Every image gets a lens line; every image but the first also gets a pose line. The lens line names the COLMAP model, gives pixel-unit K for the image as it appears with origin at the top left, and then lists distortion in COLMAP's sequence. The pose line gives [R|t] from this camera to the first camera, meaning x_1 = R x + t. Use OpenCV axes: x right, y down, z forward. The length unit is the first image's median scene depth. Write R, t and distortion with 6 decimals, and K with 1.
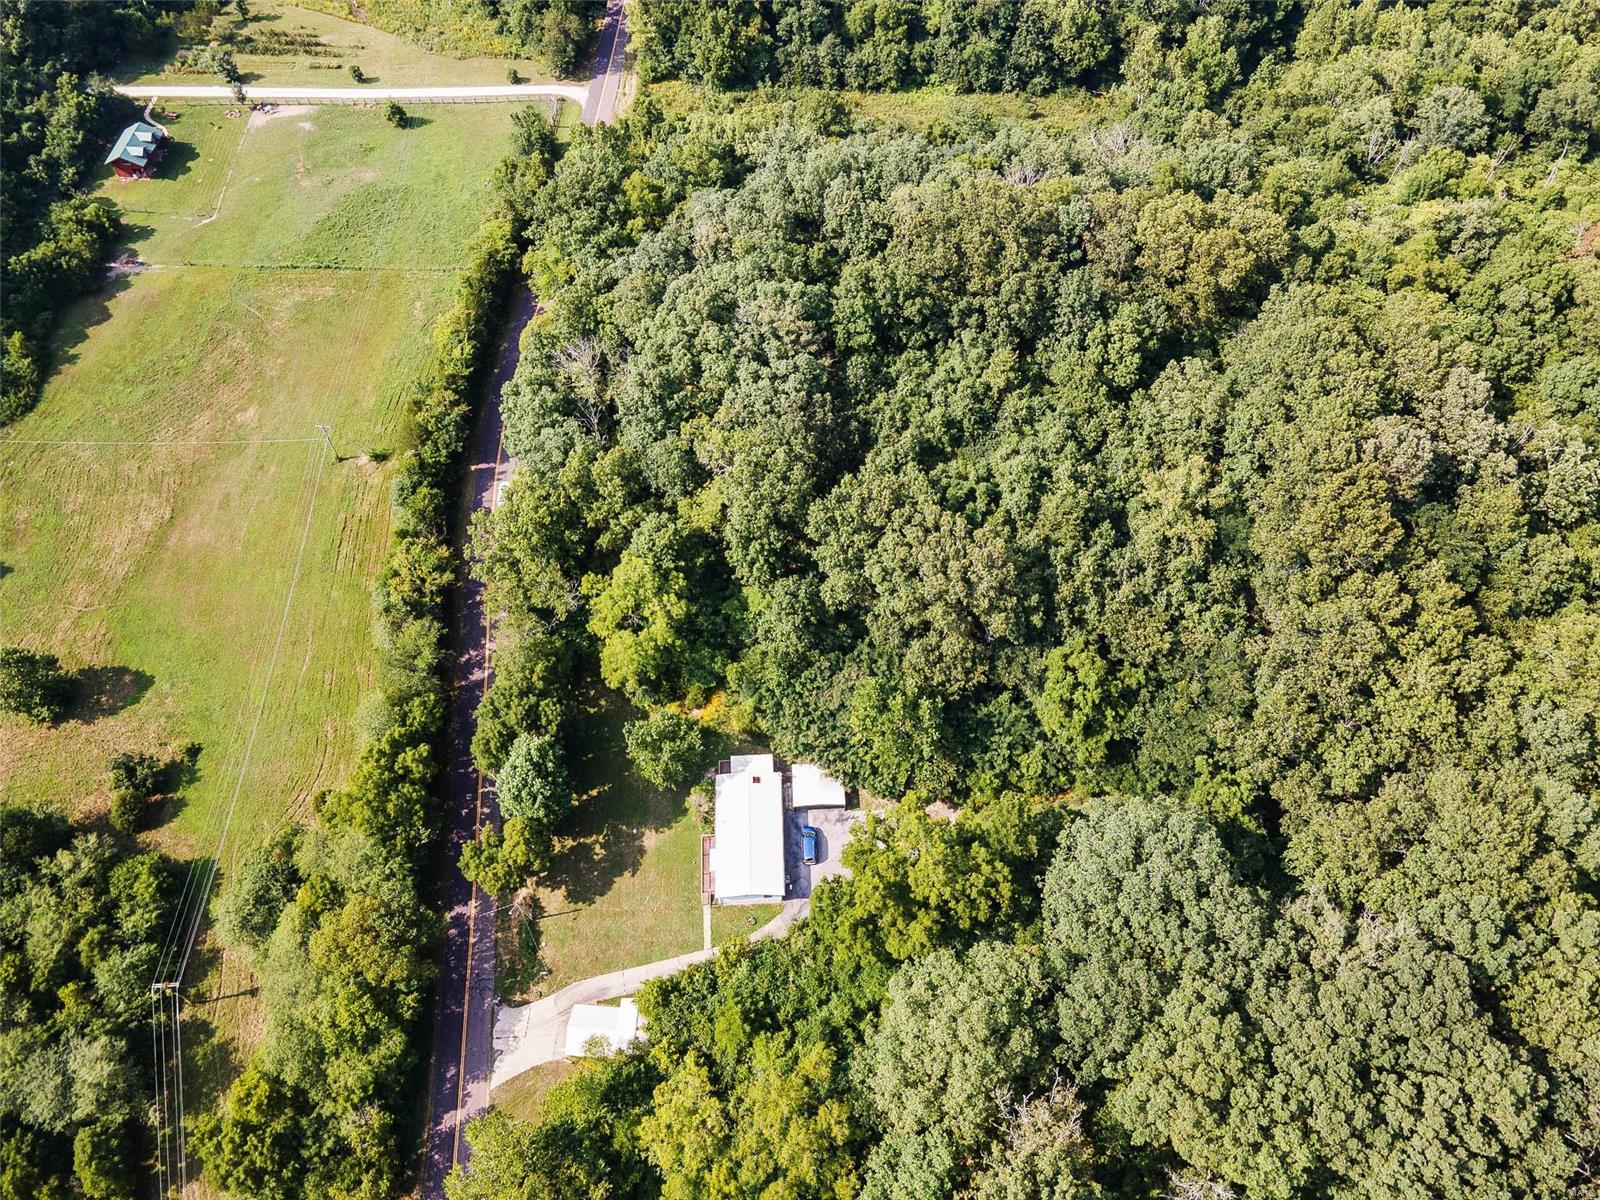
lens RADIAL K [[1167.8, 0, 803.2], [0, 1167.8, 590.7], [0, 0, 1]] dist [0.045178, 0.005147]
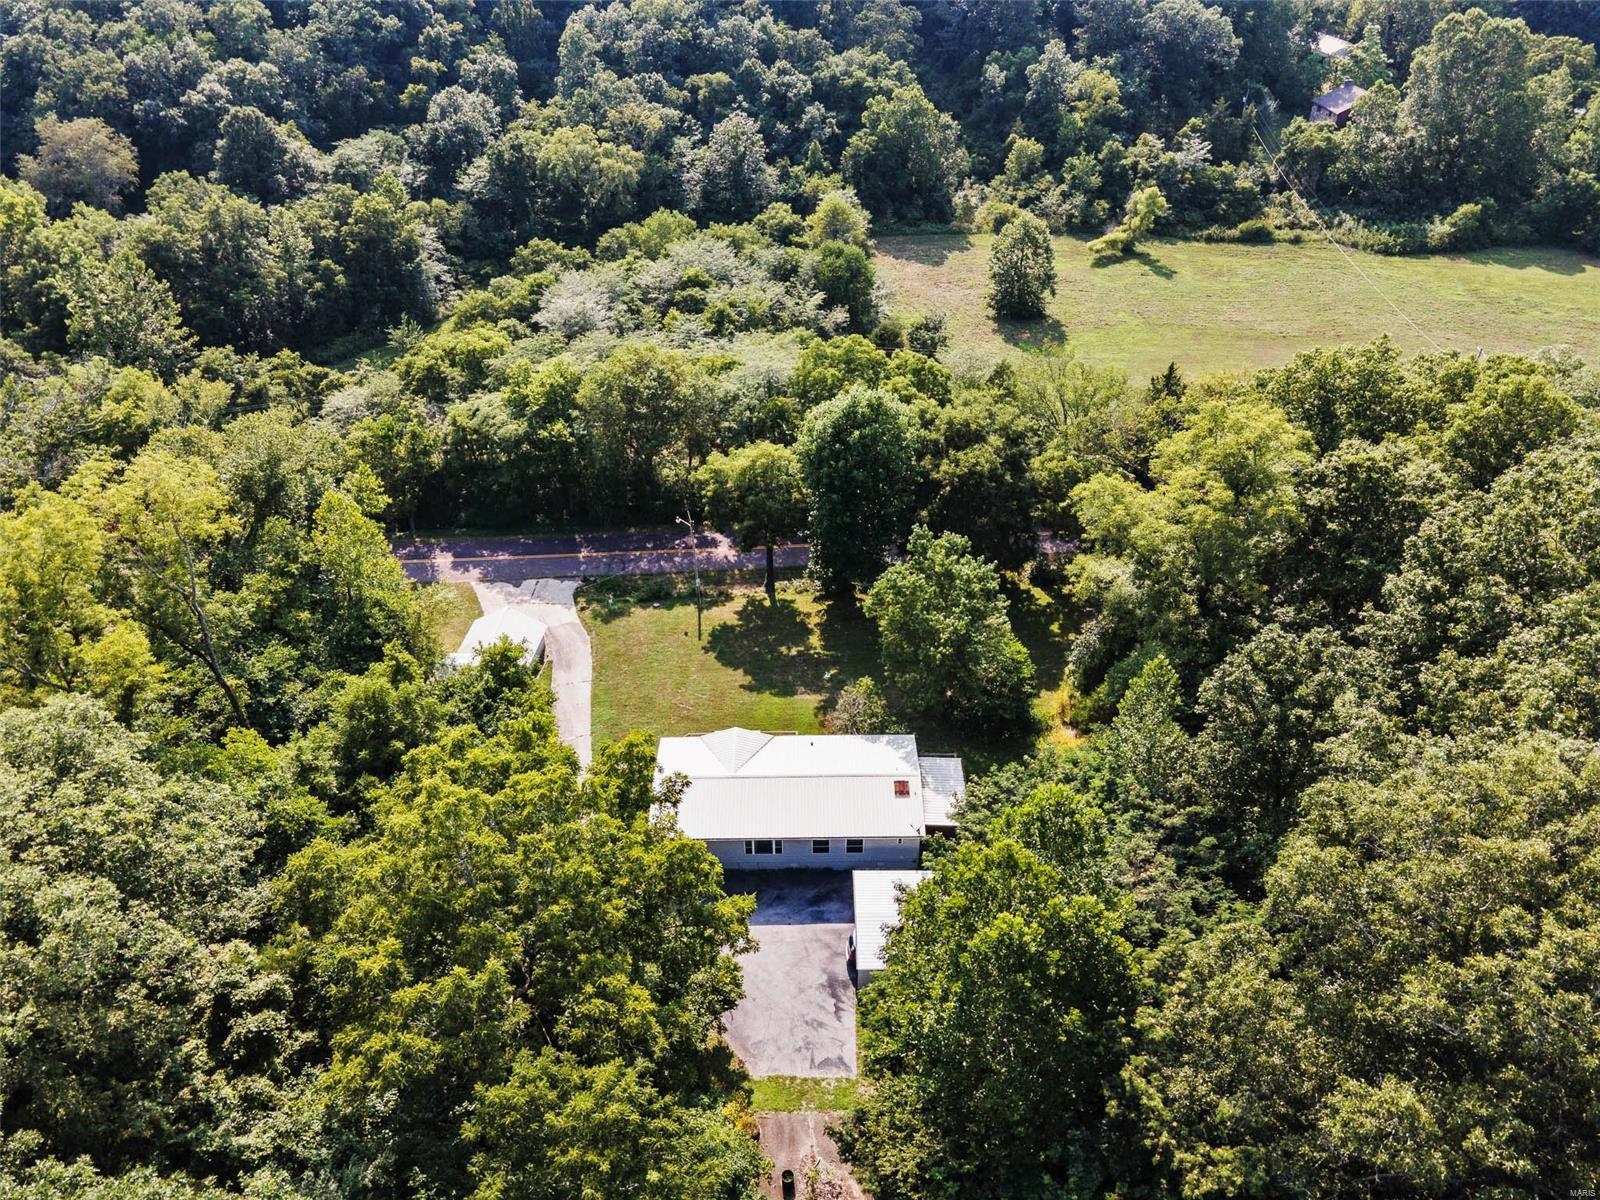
lens RADIAL K [[1167.8, 0, 803.2], [0, 1167.8, 590.7], [0, 0, 1]] dist [0.045178, 0.005147]
pose [[-0.032905, 0.603015, -0.797051, 0.282068], [-0.826258, 0.432278, 0.361155, -0.007997], [0.562330, 0.670453, 0.484022, 0.692381]]
